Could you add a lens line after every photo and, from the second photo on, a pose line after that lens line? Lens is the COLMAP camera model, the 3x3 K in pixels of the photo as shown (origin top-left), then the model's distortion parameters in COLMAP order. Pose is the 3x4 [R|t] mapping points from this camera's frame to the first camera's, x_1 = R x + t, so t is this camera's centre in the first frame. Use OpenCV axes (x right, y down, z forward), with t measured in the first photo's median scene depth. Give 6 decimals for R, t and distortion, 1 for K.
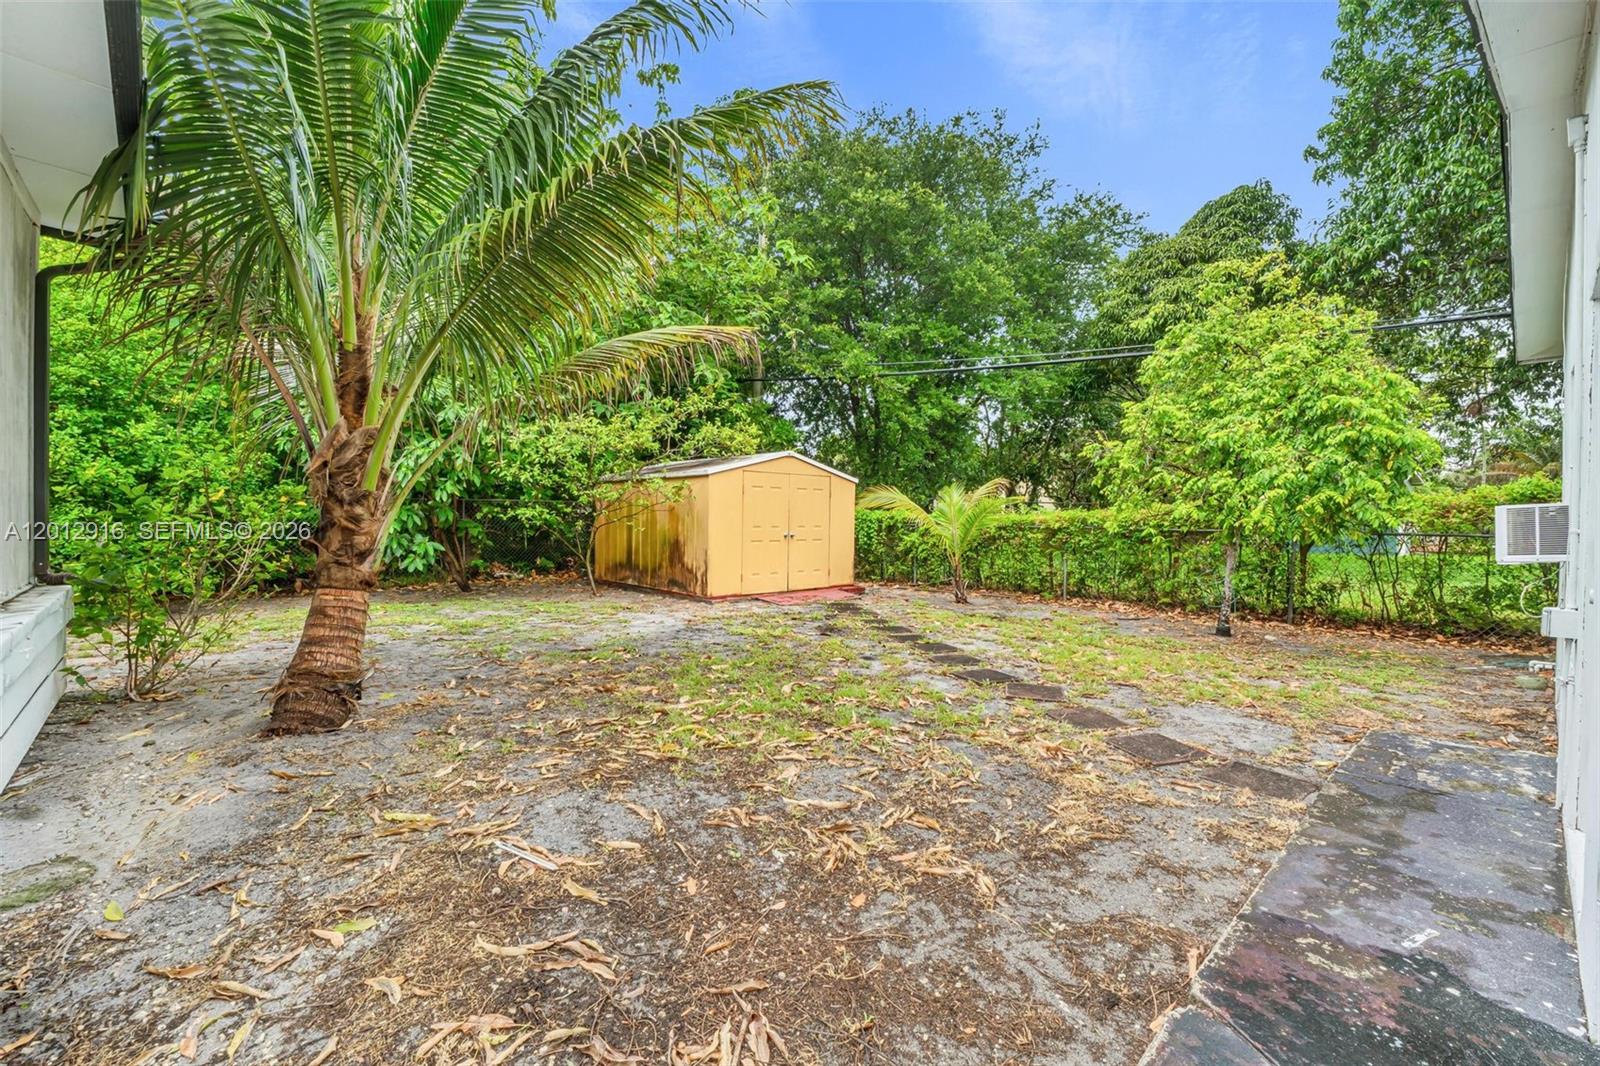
lens RADIAL K [[673.6, 0, 809.9], [0, 673.6, 528.8], [0, 0, 1]] dist [-0.002748, -0.000668]
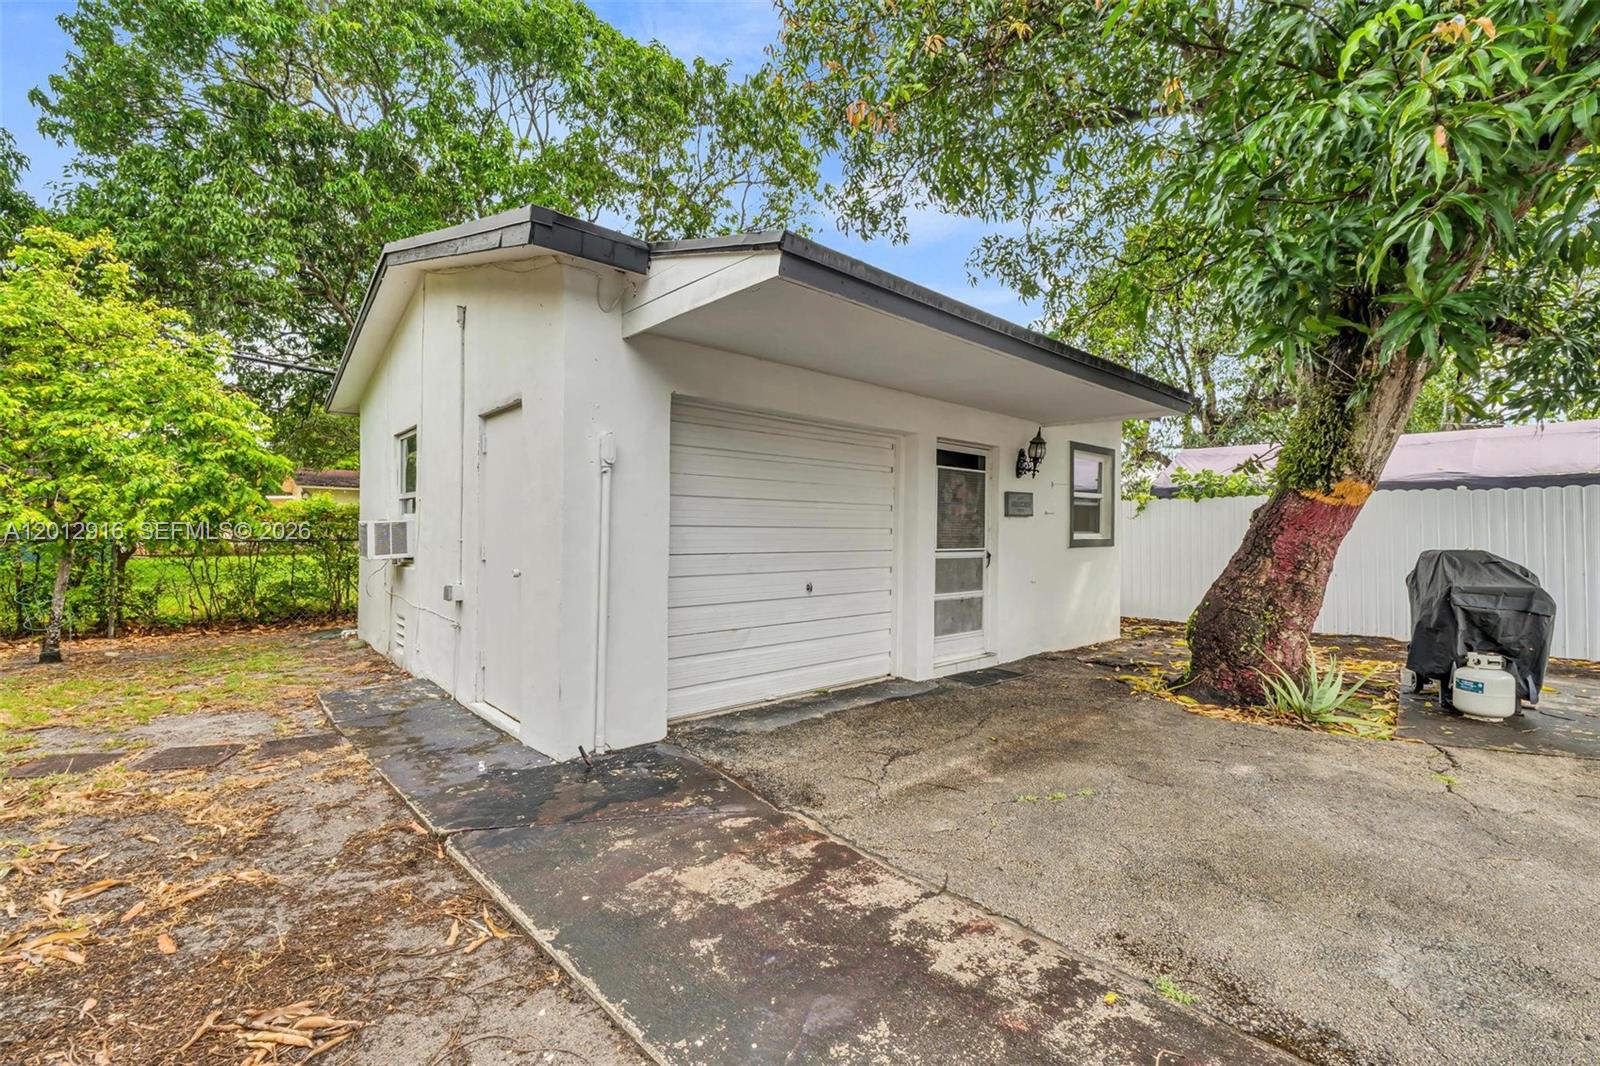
lens RADIAL K [[673.6, 0, 806.8], [0, 673.6, 535.2], [0, 0, 1]] dist [-0.002748, -0.000668]
pose [[0.009125, -0.011355, 0.999894, -0.276339], [0.005451, 0.999921, 0.011306, -0.009677], [-0.999944, 0.005347, 0.009186, 0.029777]]
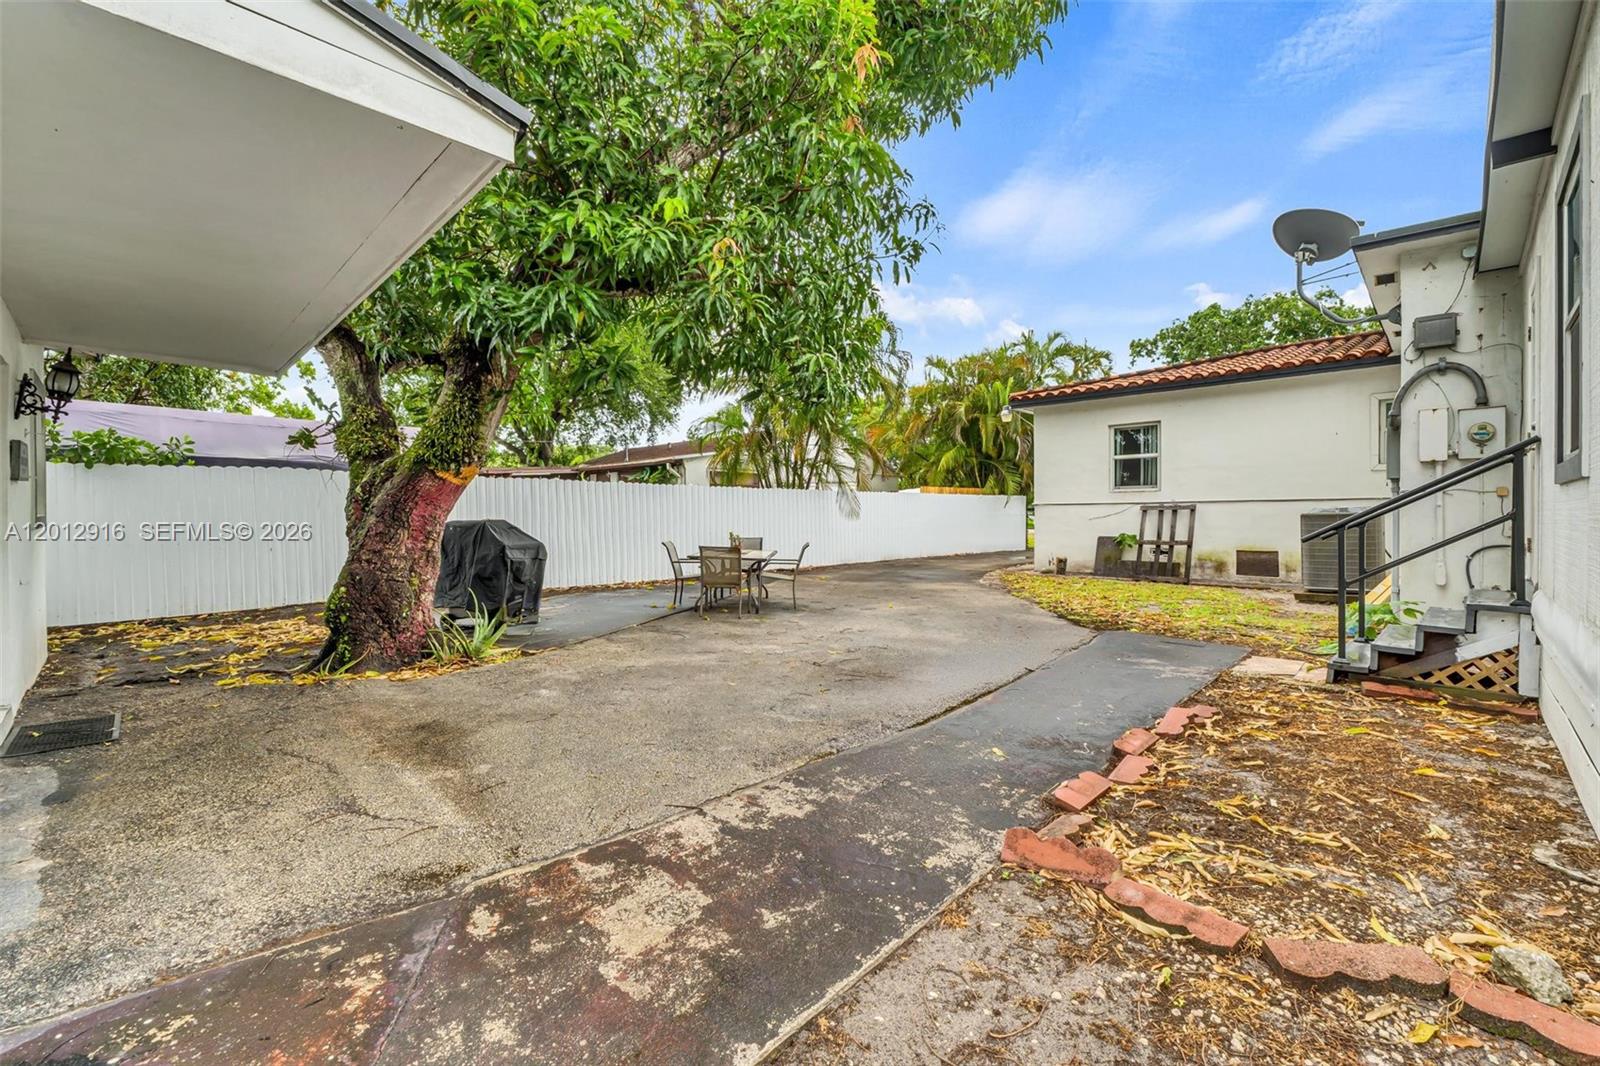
lens RADIAL K [[673.6, 0, 804.3], [0, 673.6, 518.7], [0, 0, 1]] dist [-0.002748, -0.000668]
pose [[-0.999506, -0.006792, -0.030693, 0.039097], [-0.007404, 0.999775, 0.019888, -0.006947], [0.030551, 0.020105, -0.999331, 0.399469]]
